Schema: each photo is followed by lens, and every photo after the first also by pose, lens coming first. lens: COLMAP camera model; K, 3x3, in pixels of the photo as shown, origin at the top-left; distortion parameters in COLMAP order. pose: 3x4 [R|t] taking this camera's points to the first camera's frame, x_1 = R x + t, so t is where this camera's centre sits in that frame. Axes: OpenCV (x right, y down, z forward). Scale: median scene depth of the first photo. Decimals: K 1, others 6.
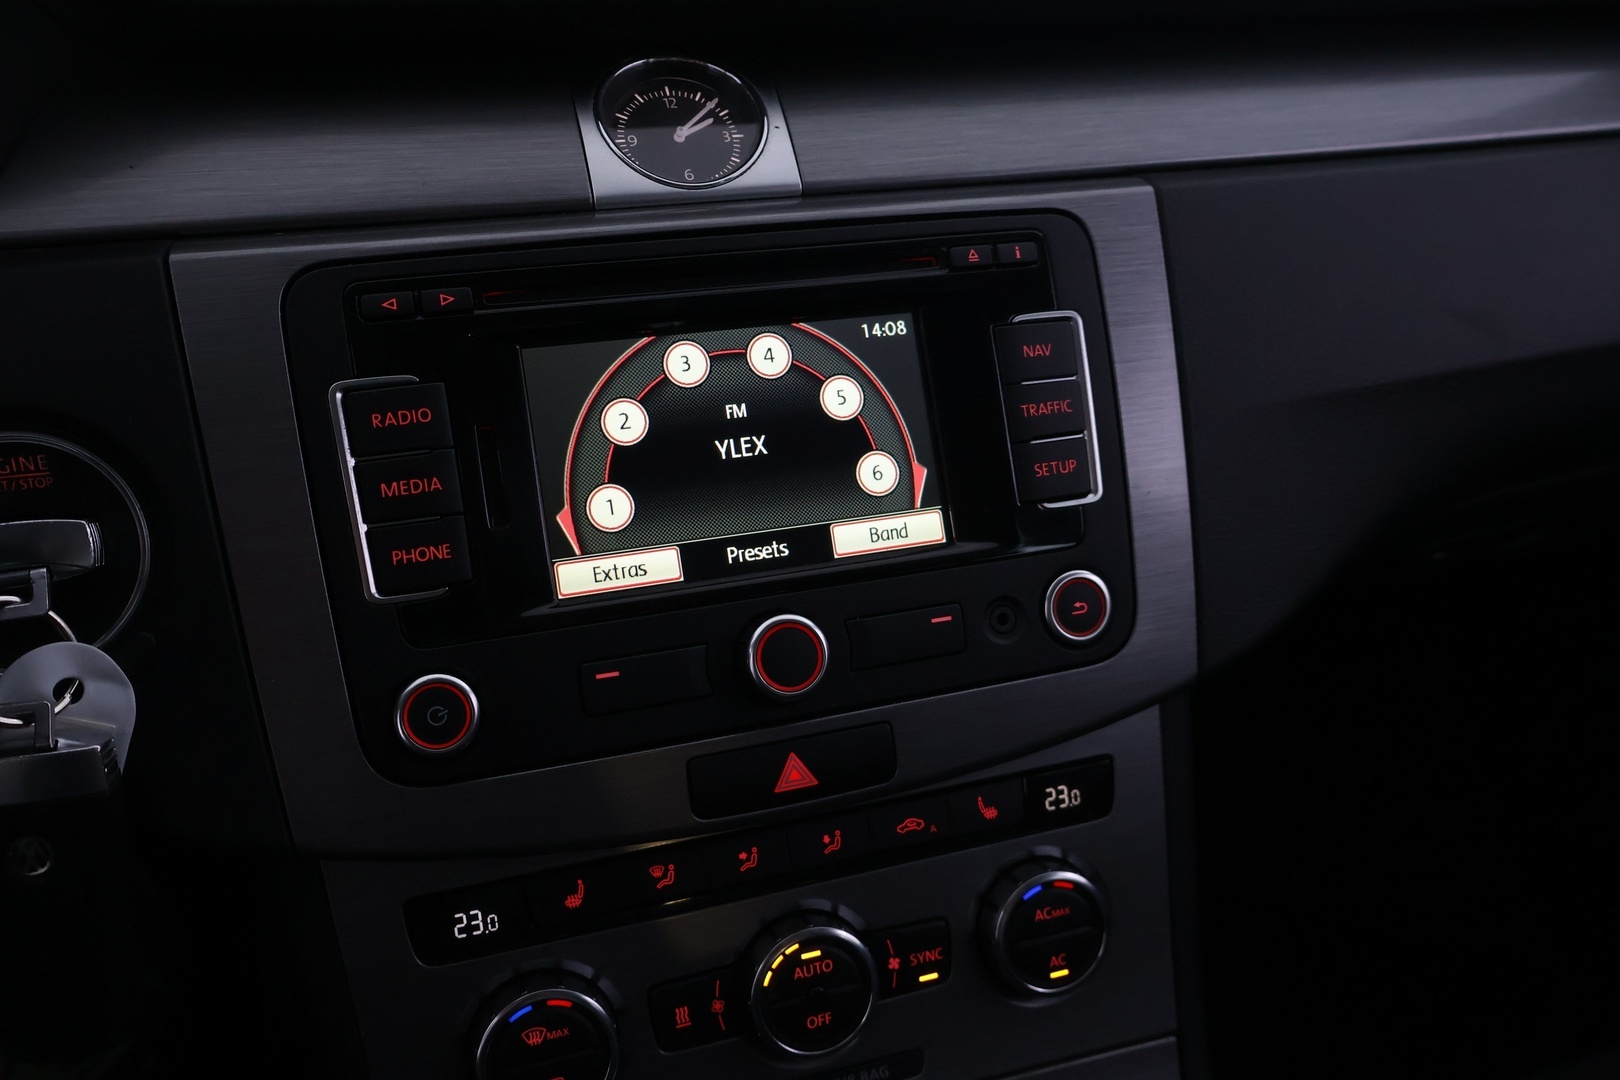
lens RADIAL K [[1400.3, 0, 806.1], [0, 1400.3, 558.6], [0, 0, 1]] dist [0.018692, -0.034463]
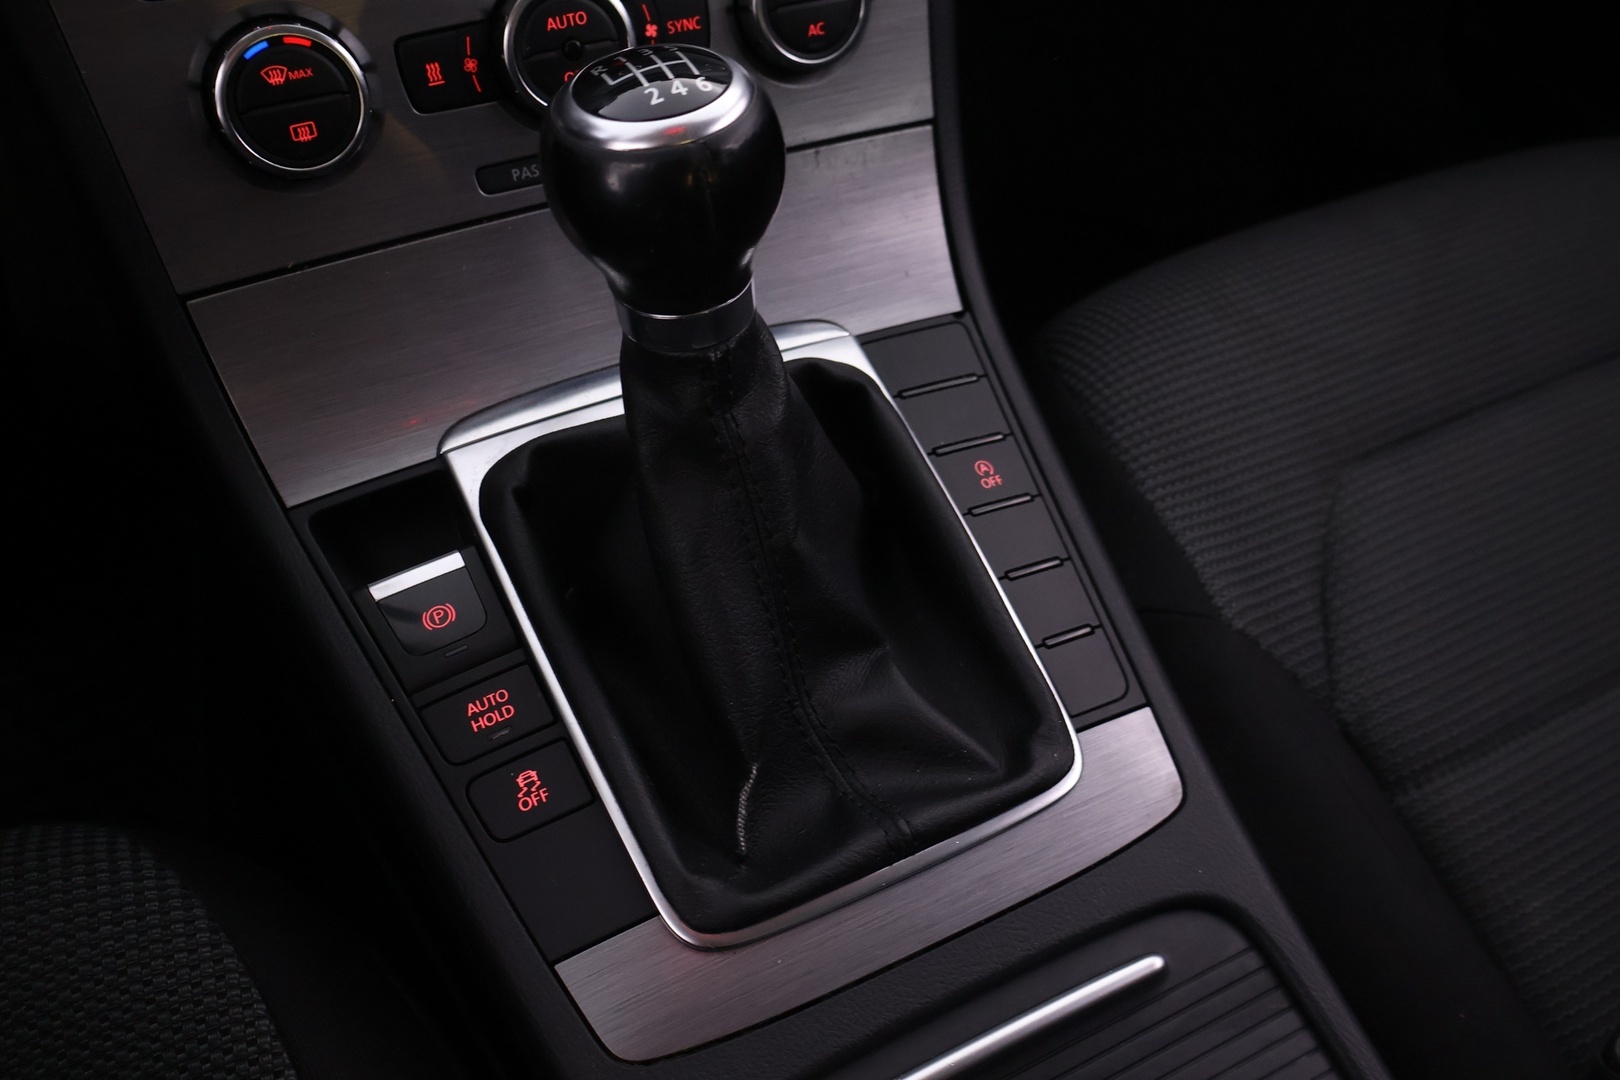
lens RADIAL K [[1400.3, 0, 808.7], [0, 1400.3, 534.8], [0, 0, 1]] dist [0.018692, -0.034463]
pose [[0.987618, -0.074982, 0.137799, 0.010100], [0.020436, 0.932387, 0.360883, 0.275696], [-0.155542, -0.353599, 0.922375, -0.049515]]
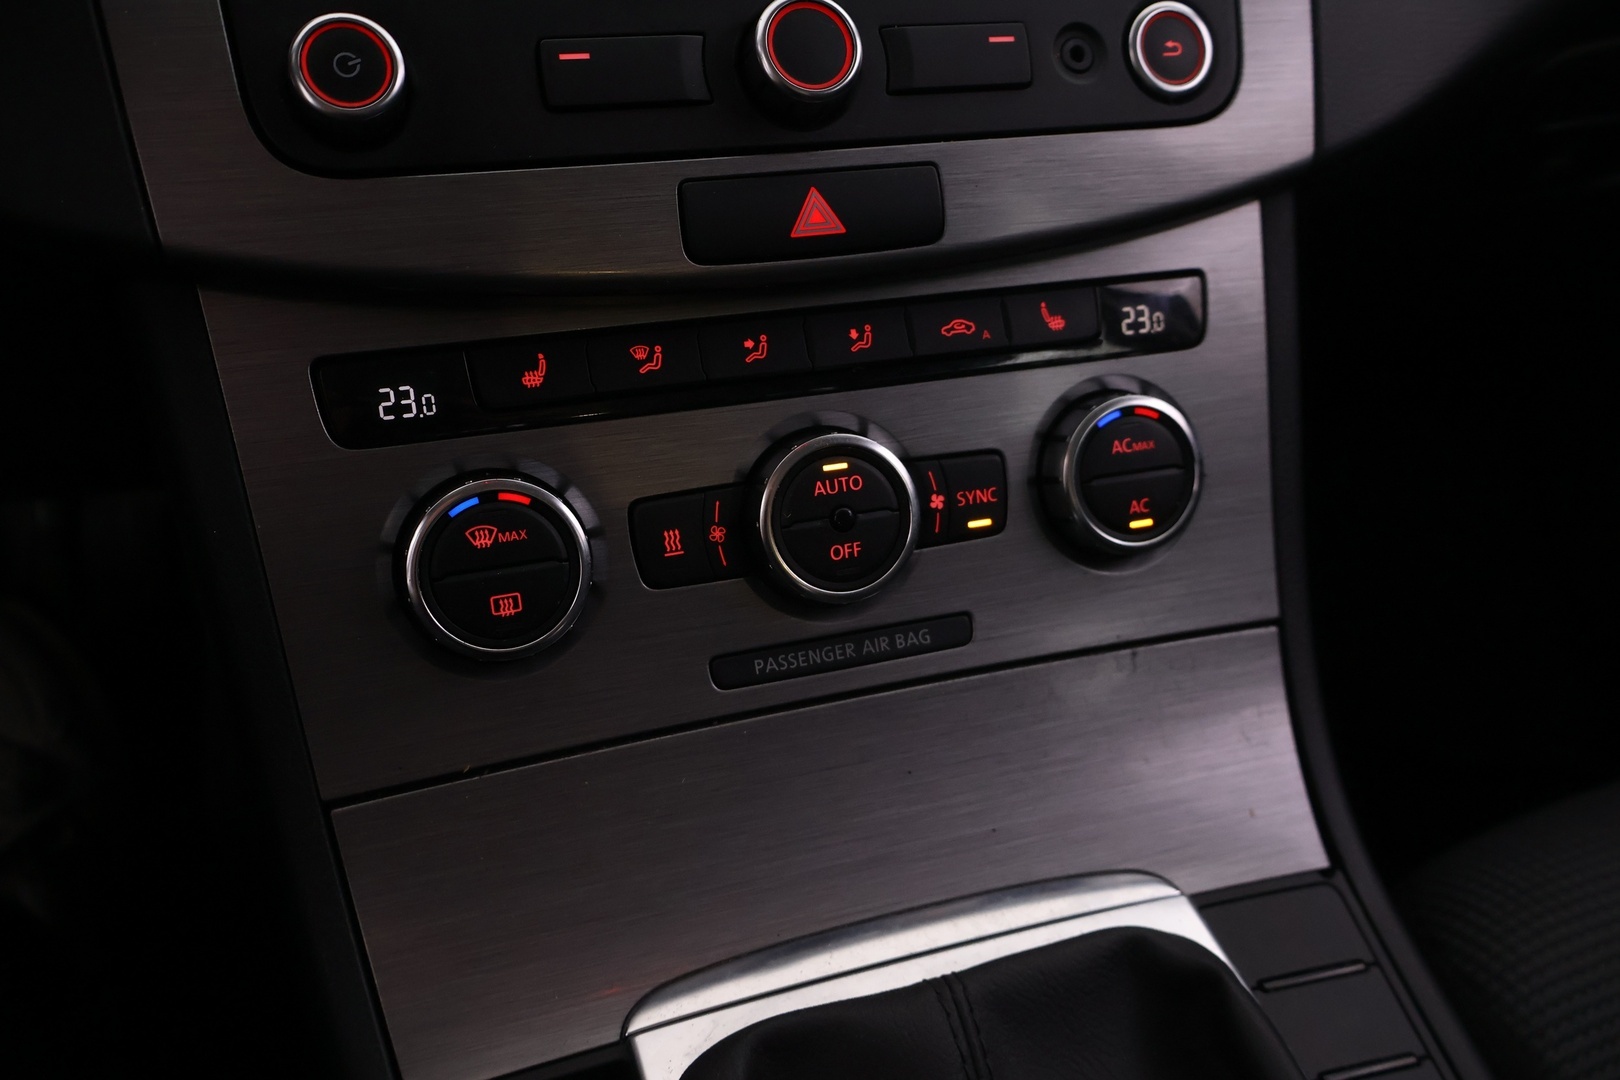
lens RADIAL K [[1400.3, 0, 805.2], [0, 1400.3, 535.1], [0, 0, 1]] dist [0.018692, -0.034463]
pose [[0.999964, 0.000184, 0.008446, -0.019965], [-0.000301, 0.999904, 0.013888, 0.307928], [-0.008443, -0.013890, 0.999868, 0.209016]]
